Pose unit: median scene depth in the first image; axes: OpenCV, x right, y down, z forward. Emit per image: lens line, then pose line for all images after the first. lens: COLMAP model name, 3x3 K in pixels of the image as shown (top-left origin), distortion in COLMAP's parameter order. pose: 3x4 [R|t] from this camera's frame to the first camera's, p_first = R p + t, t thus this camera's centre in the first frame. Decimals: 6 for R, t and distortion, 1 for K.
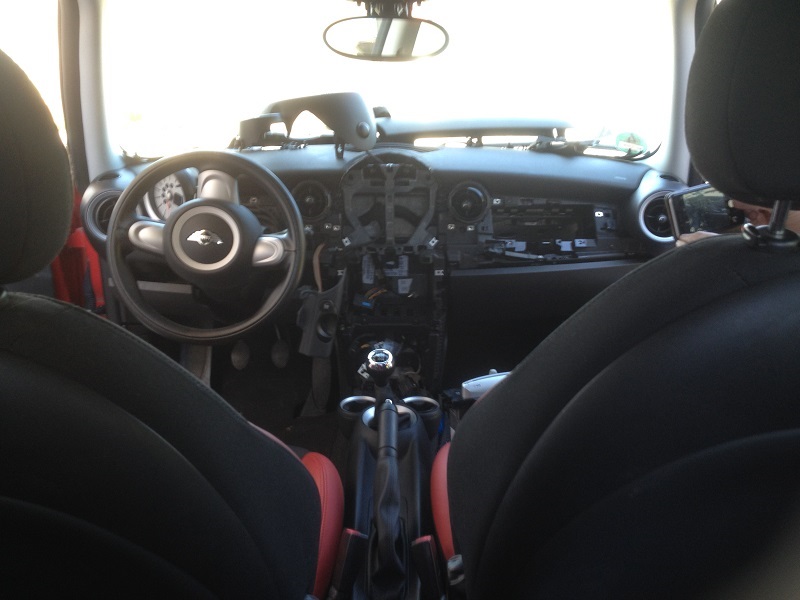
lens RADIAL K [[786.6, 0, 400.0], [0, 786.6, 300.0], [0, 0, 1]] dist [0.140295, -0.431486]
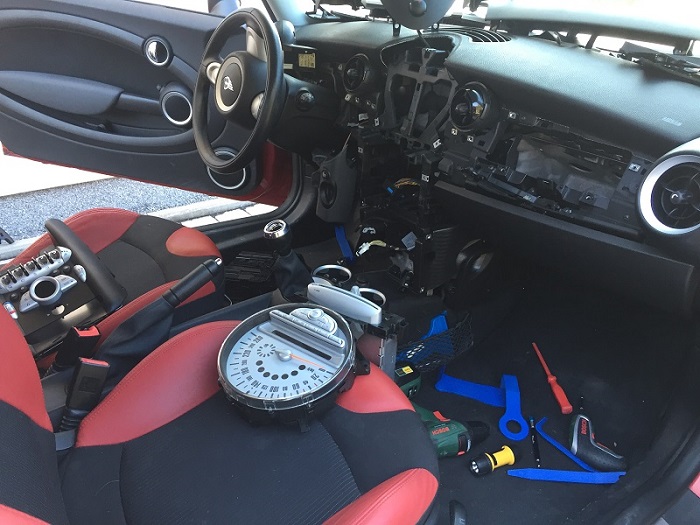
lens RADIAL K [[599.3, 0, 350.0], [0, 599.3, 262.5], [0, 0, 1]] dist [0.063734, -0.090879]
pose [[0.555109, 0.392917, -0.733124, 0.544026], [-0.270167, 0.918777, 0.287851, -0.120241], [0.786679, 0.038277, 0.616175, 0.504032]]
